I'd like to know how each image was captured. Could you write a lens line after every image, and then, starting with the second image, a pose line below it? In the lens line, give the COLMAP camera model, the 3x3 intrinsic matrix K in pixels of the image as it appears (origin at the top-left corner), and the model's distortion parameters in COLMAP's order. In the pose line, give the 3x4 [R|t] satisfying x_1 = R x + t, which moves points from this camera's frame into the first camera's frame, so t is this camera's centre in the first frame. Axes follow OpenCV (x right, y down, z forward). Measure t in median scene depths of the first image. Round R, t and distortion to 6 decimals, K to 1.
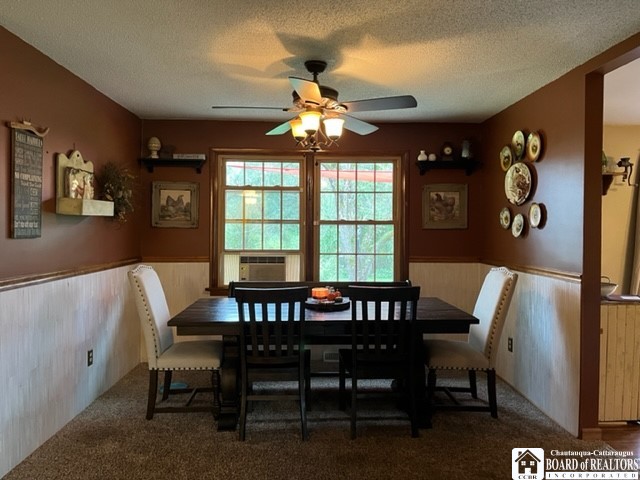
lens RADIAL K [[481.6, 0, 320.0], [0, 481.6, 240.0], [0, 0, 1]] dist [0.076550, -0.110158]
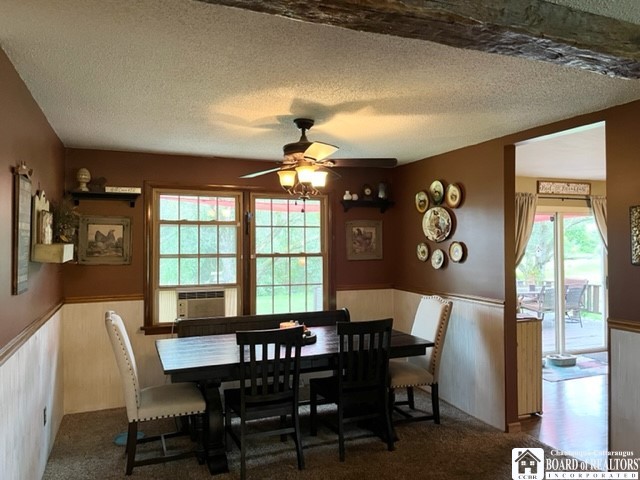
lens RADIAL K [[481.6, 0, 320.0], [0, 481.6, 240.0], [0, 0, 1]] dist [0.076550, -0.110158]
pose [[0.941453, -0.005389, 0.337103, -0.226277], [0.016478, 0.999413, -0.030044, -0.038298], [-0.336743, 0.033840, 0.940988, -0.024883]]
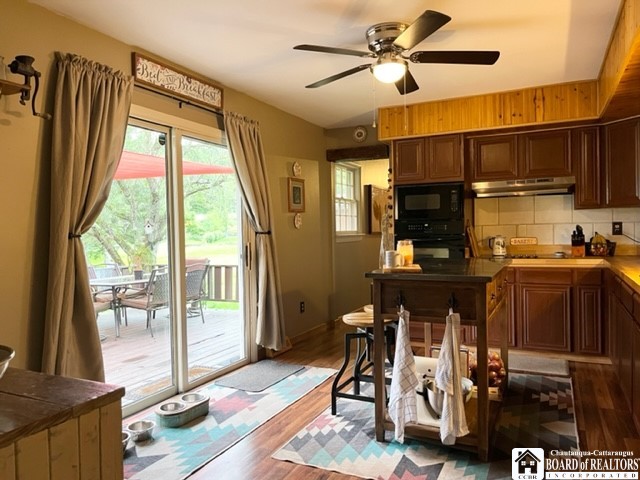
lens RADIAL K [[481.6, 0, 320.0], [0, 481.6, 240.0], [0, 0, 1]] dist [0.076550, -0.110158]
pose [[0.456779, -0.027937, 0.889141, 0.322325], [0.040598, 0.999120, 0.010536, 0.025409], [-0.888653, 0.031284, 0.457512, 0.519594]]
